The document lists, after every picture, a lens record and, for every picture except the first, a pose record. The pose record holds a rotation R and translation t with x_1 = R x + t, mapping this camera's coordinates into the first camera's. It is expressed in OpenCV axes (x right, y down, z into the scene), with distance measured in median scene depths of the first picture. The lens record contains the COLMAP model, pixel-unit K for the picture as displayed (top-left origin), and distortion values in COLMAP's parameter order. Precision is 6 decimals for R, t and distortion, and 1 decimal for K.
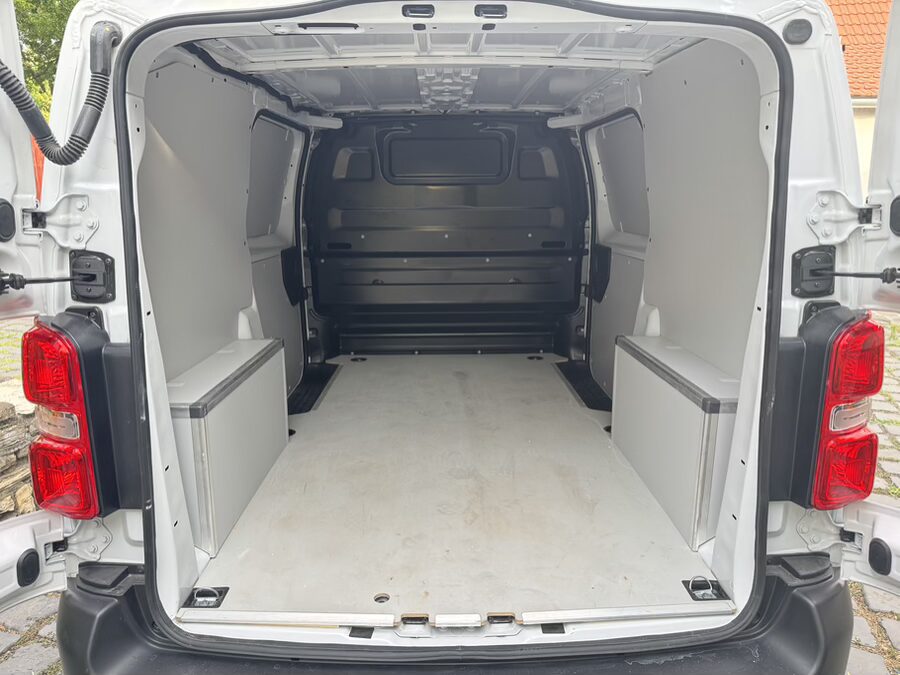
lens RADIAL K [[658.3, 0, 450.0], [0, 658.3, 337.5], [0, 0, 1]] dist [0.044113, -0.063655]
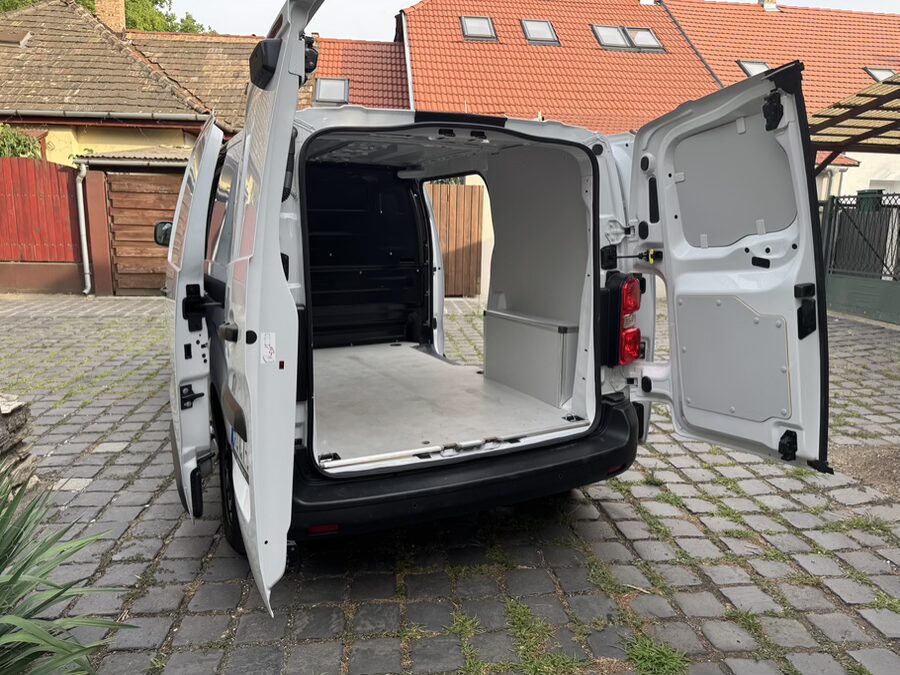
lens RADIAL K [[658.3, 0, 450.0], [0, 658.3, 337.5], [0, 0, 1]] dist [0.044113, -0.063655]
pose [[0.912421, -0.066342, 0.403841, -0.817271], [0.086659, 0.995717, -0.032220, 0.187451], [-0.399974, 0.064395, 0.914262, -0.752631]]
